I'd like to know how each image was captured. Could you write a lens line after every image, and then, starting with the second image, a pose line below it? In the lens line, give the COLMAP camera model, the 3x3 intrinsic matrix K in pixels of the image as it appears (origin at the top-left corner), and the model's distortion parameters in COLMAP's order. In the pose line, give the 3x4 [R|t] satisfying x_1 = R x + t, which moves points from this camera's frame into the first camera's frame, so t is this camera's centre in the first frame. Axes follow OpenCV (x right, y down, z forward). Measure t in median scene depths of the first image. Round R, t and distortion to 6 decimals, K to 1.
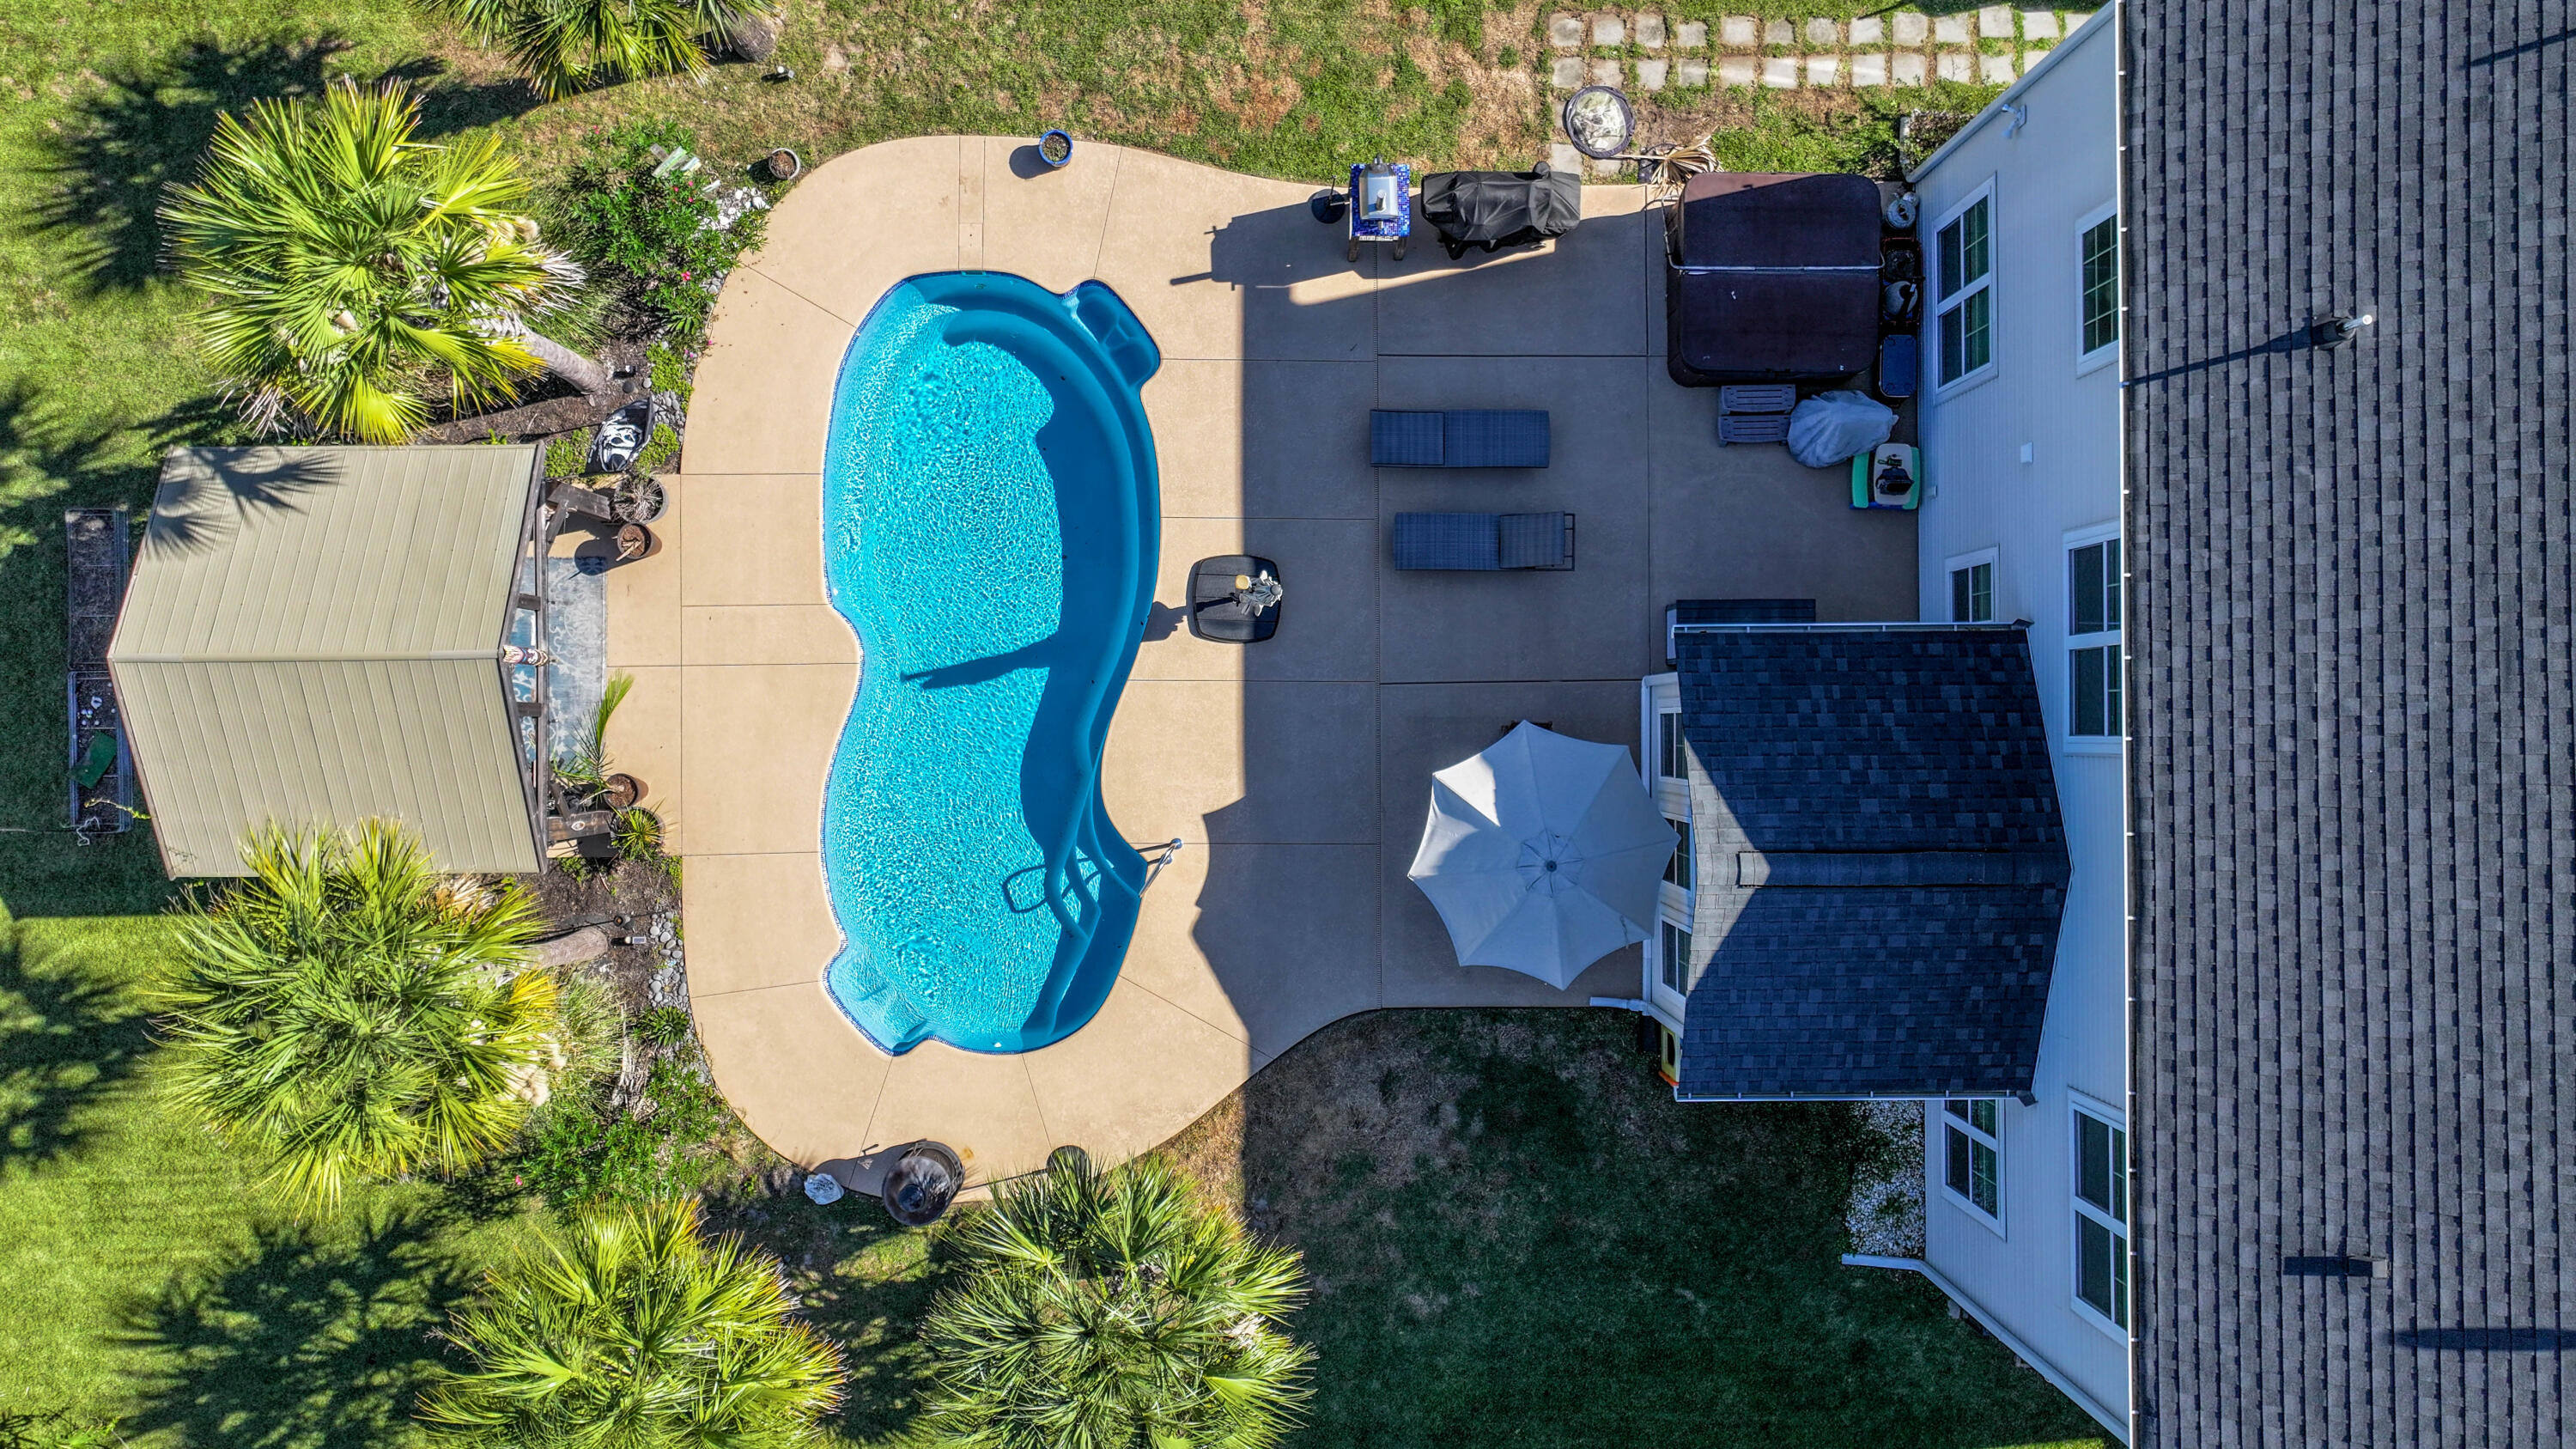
lens RADIAL K [[1755.5, 0, 1292.3], [0, 1755.5, 715.3], [0, 0, 1]] dist [0.000608, 0.011062]
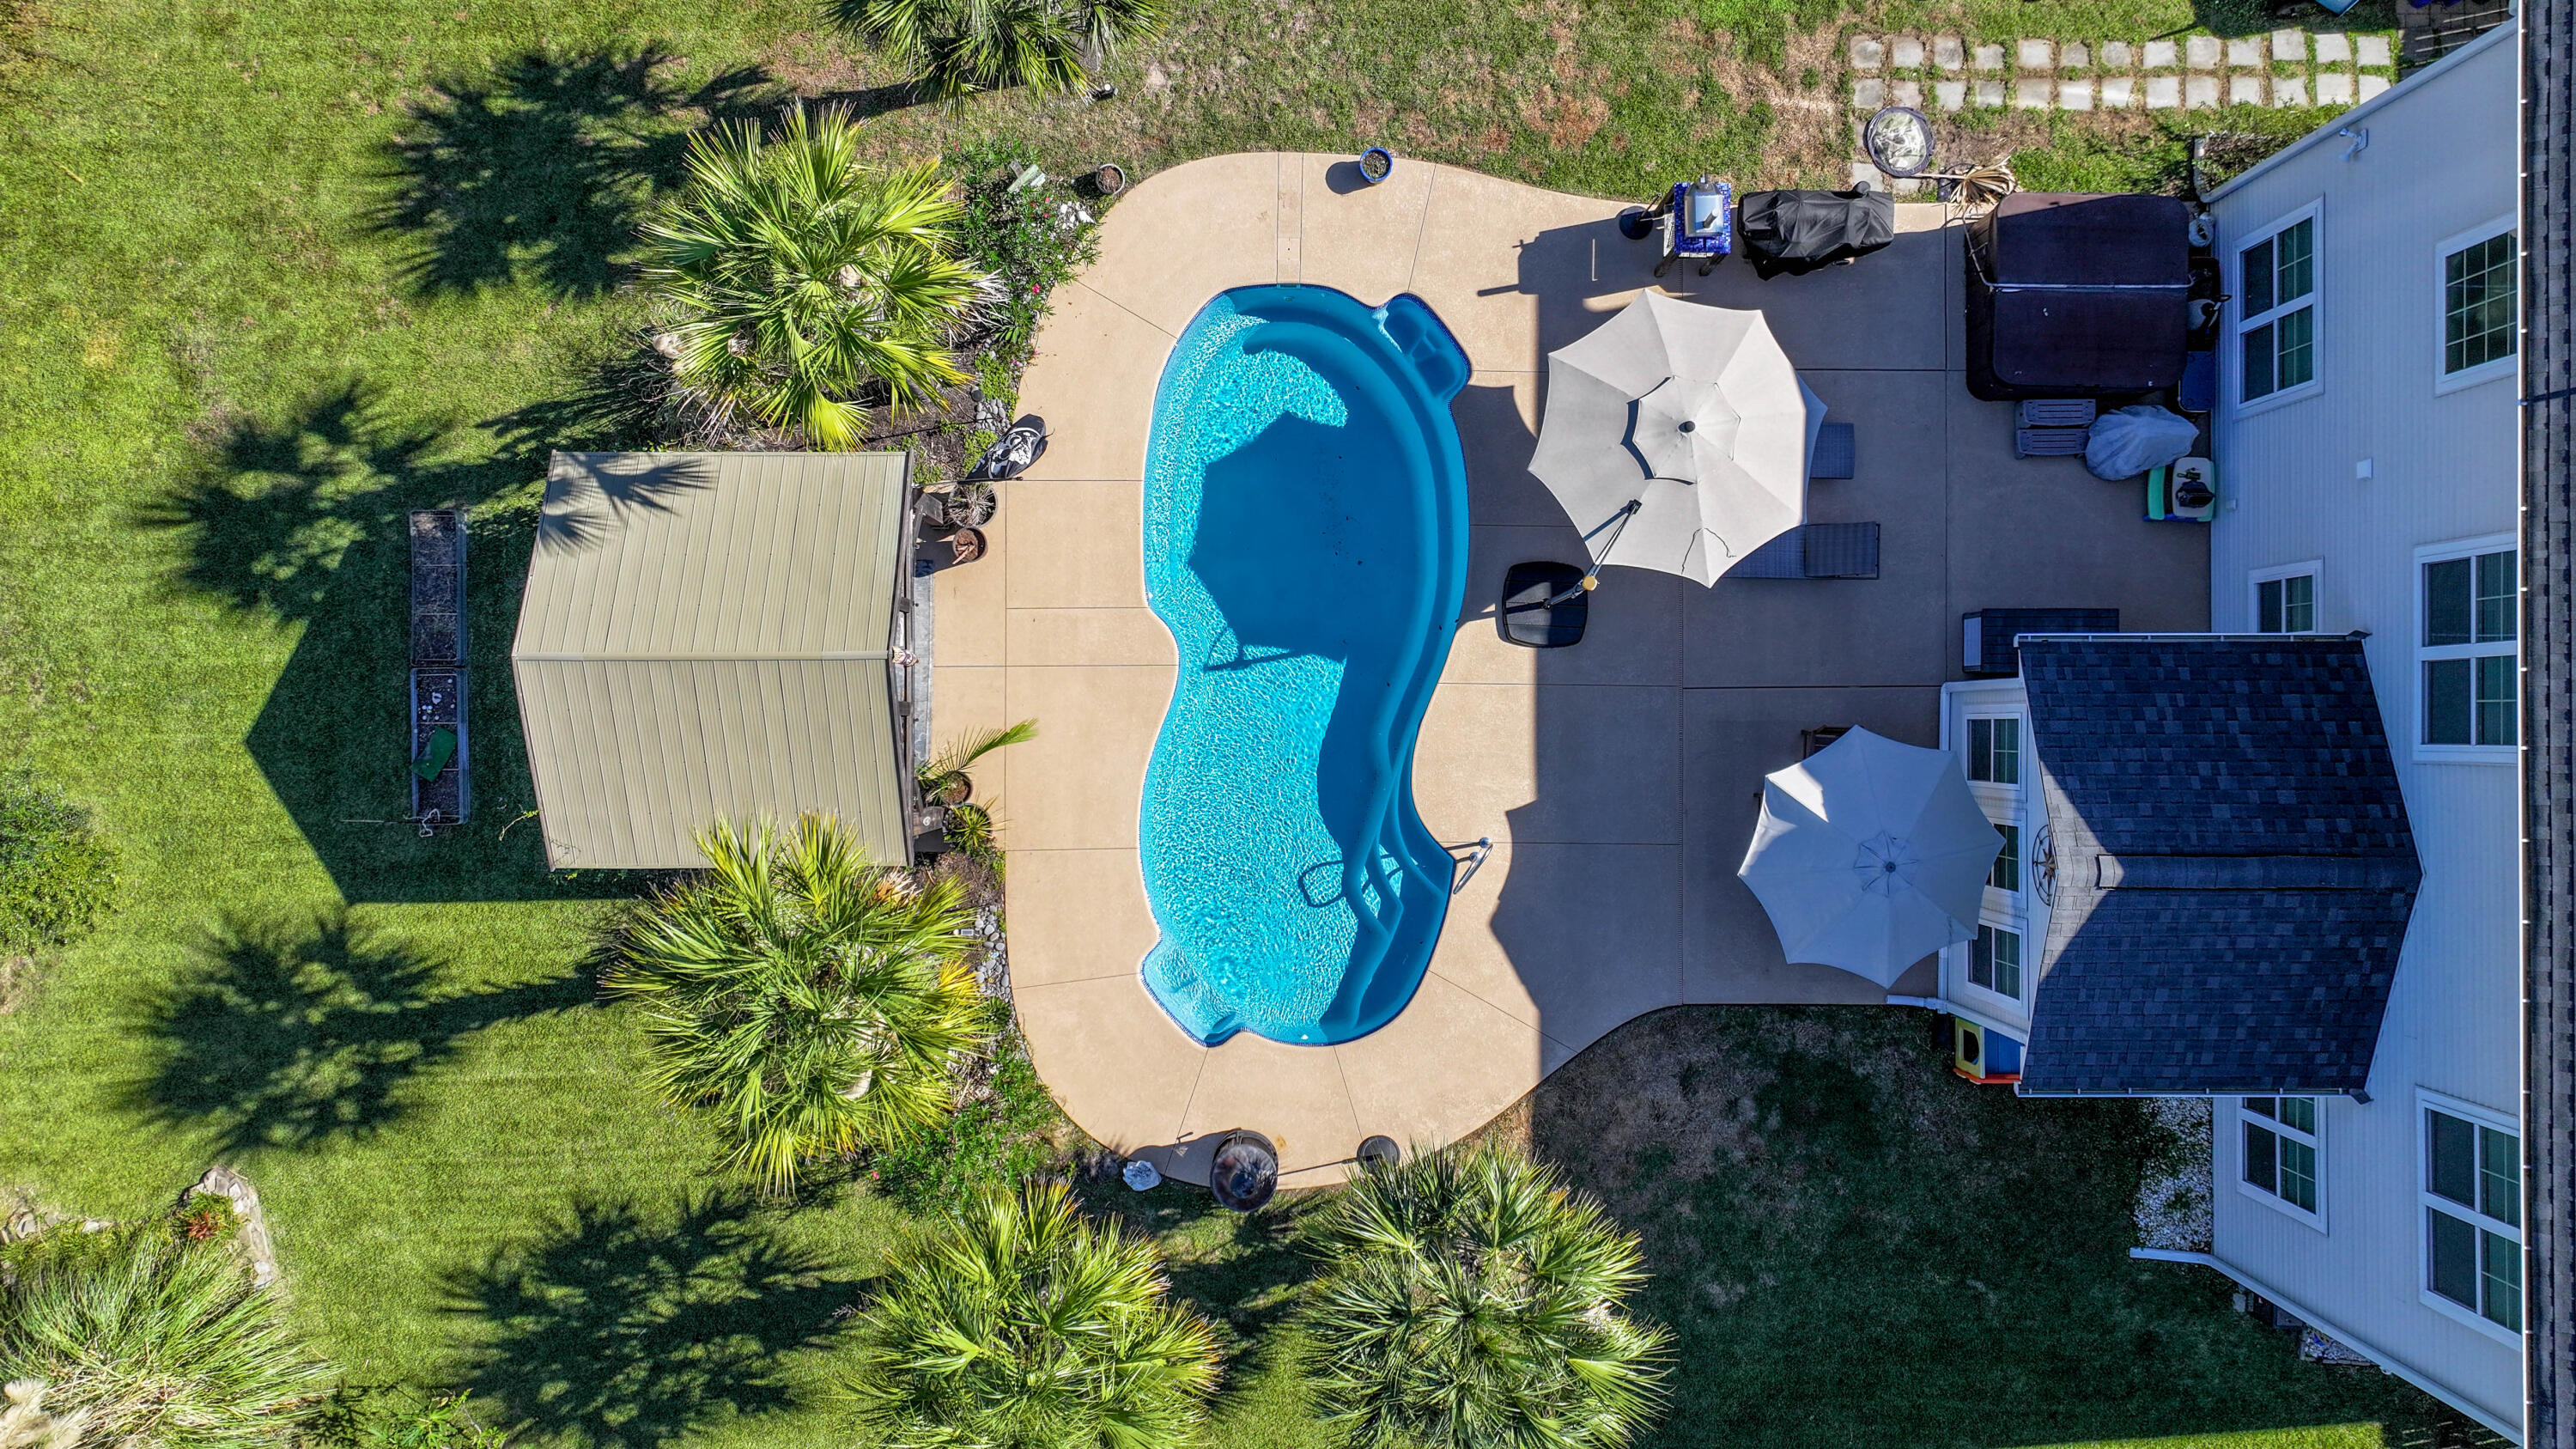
lens RADIAL K [[1749.4, 0, 1293.7], [0, 1749.4, 715.6], [0, 0, 1]] dist [-0.004557, 0.020464]
pose [[0.999966, 0.006810, -0.004672, -0.173728], [-0.006808, 0.999977, 0.000565, -0.001049], [0.004676, -0.000533, 0.999989, -0.023689]]
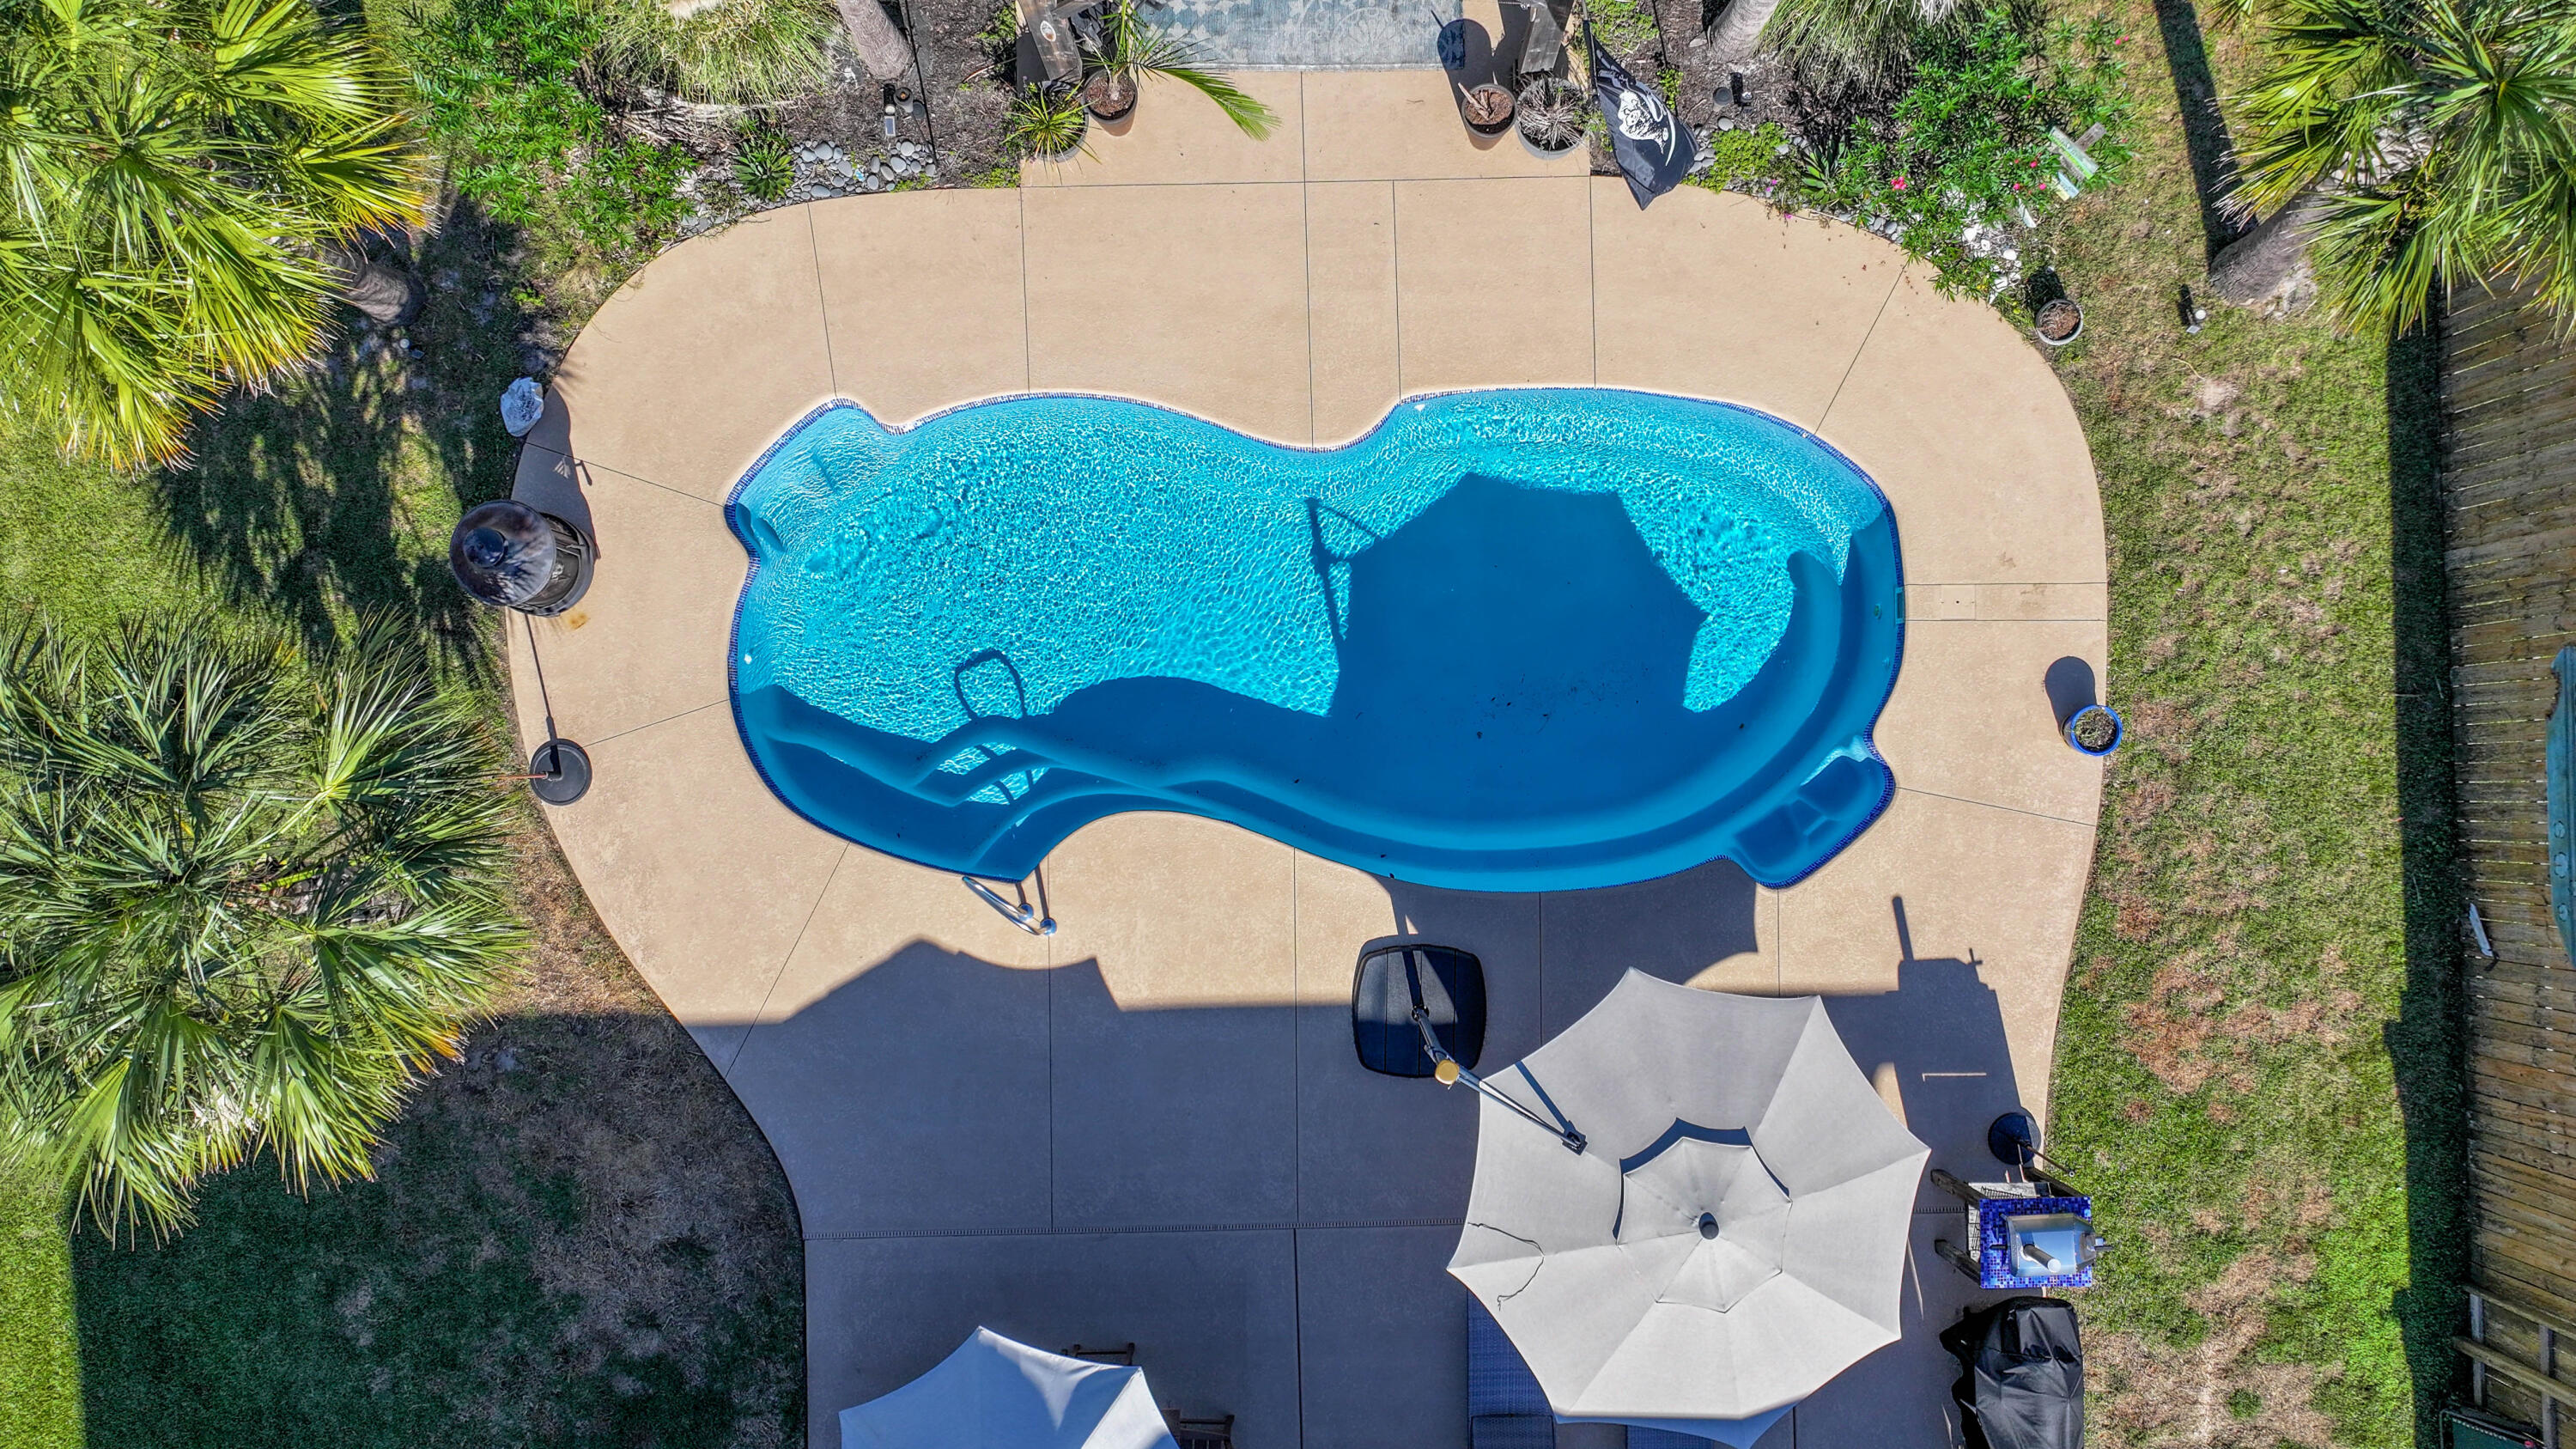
lens RADIAL K [[1888.5, 0, 1334.1], [0, 1888.5, 765.0], [0, 0, 1]] dist [0.001926, 0.003194]
pose [[0.016489, 0.999574, -0.024075, -0.107964], [-0.999863, 0.016510, 0.000684, -0.036402], [0.001081, 0.024060, 0.999710, 0.285218]]
